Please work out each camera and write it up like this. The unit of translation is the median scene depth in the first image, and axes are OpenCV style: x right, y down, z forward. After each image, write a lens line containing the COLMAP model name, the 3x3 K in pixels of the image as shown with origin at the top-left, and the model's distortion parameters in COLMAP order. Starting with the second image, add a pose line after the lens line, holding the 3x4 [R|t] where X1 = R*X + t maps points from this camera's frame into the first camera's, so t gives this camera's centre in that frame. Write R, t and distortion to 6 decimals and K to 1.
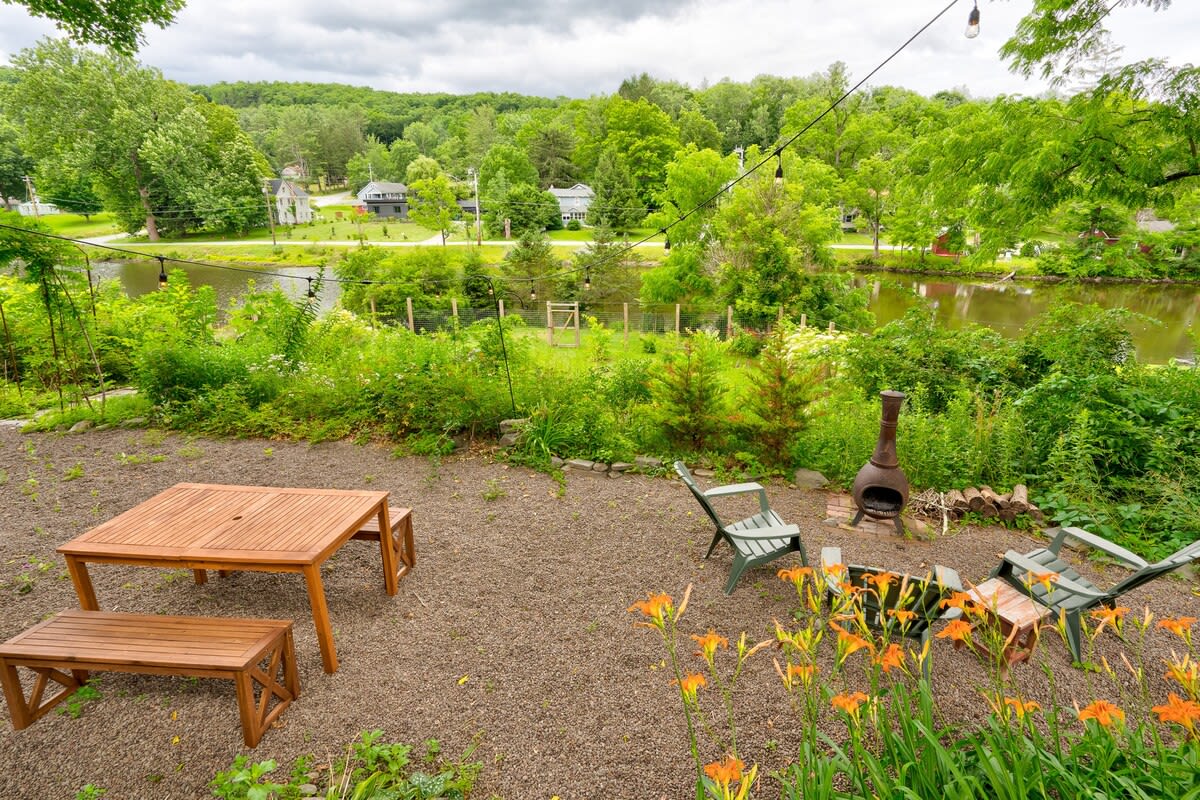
lens RADIAL K [[566.1, 0, 639.5], [0, 566.1, 366.8], [0, 0, 1]] dist [-0.004458, 0.002737]
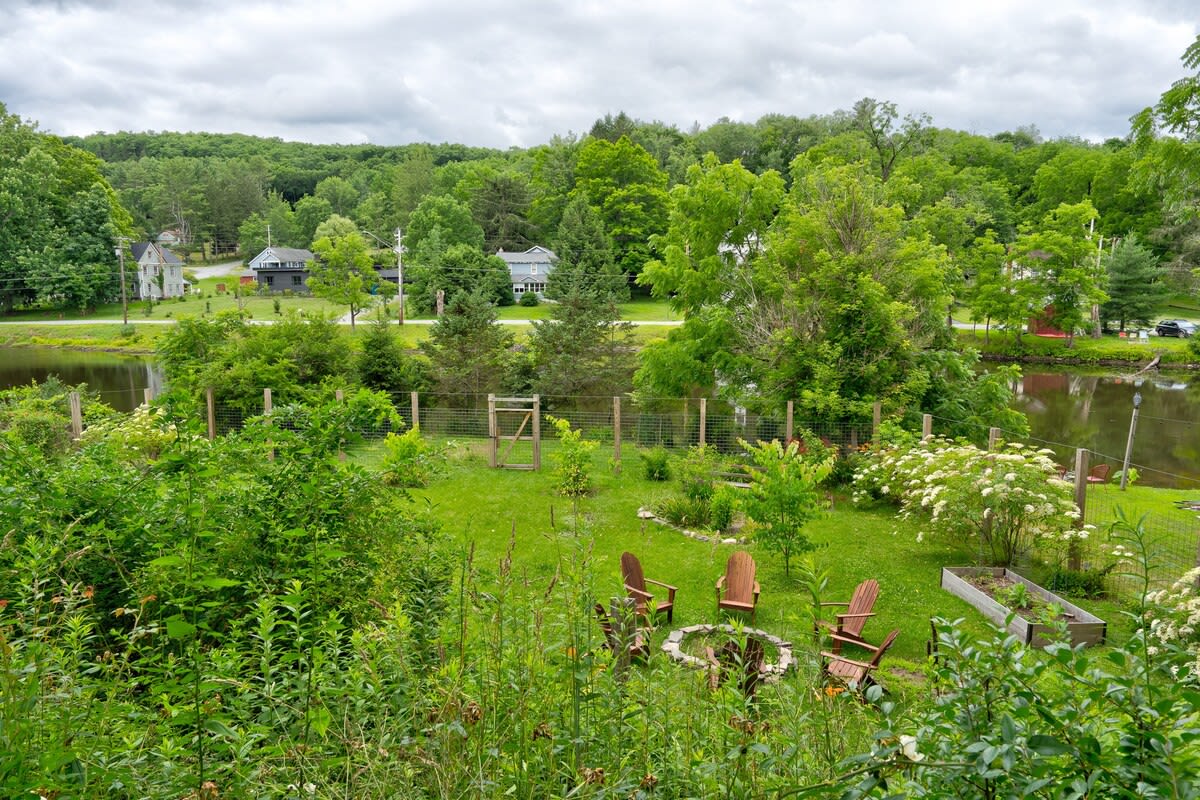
lens RADIAL K [[737.1, 0, 597.2], [0, 737.1, 383.8], [0, 0, 1]] dist [0.017372, -0.014303]
pose [[0.999819, 0.000405, -0.019019, -0.009586], [-0.003049, 0.990261, -0.139190, -0.004846], [0.018777, 0.139222, 0.990083, 0.066299]]
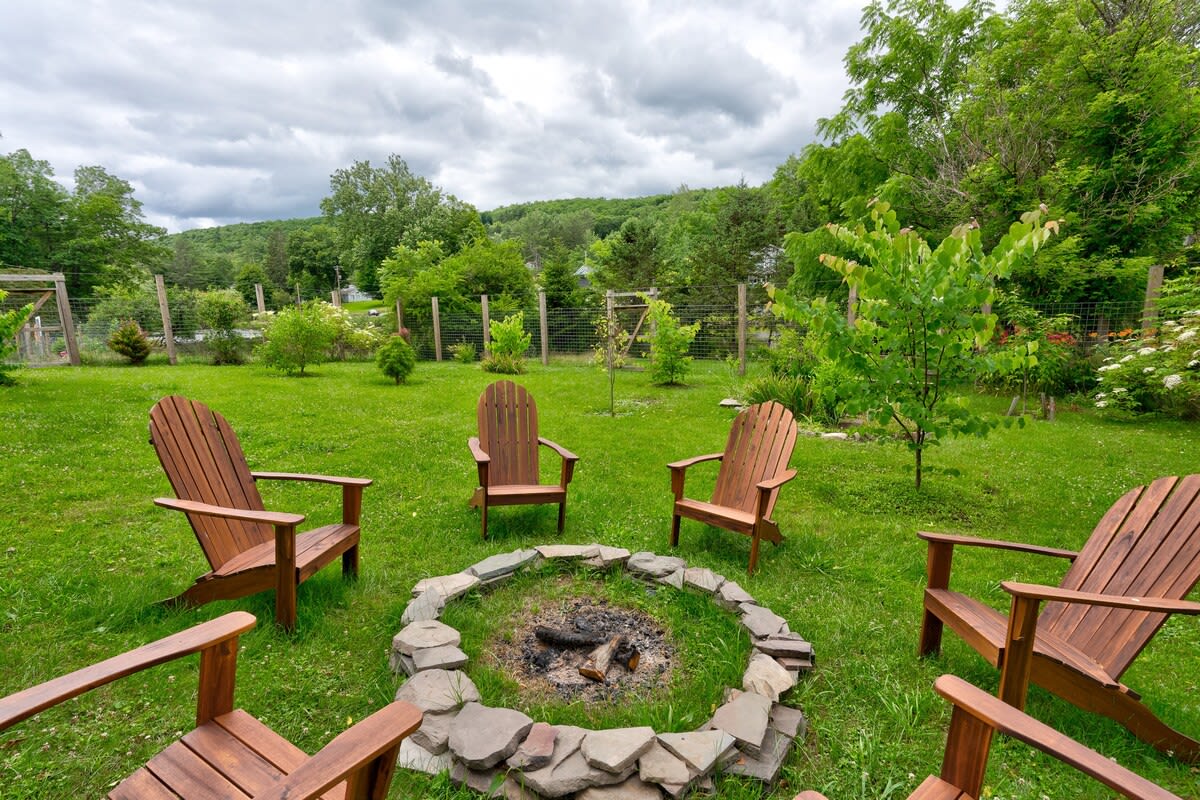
lens RADIAL K [[535.6, 0, 598.0], [0, 535.6, 403.3], [0, 0, 1]] dist [-0.010964, 0.002004]
pose [[0.906511, 0.052130, -0.418952, 0.020724], [-0.085621, 0.994426, -0.061527, 0.011219], [0.413410, 0.091646, 0.905921, 0.164738]]
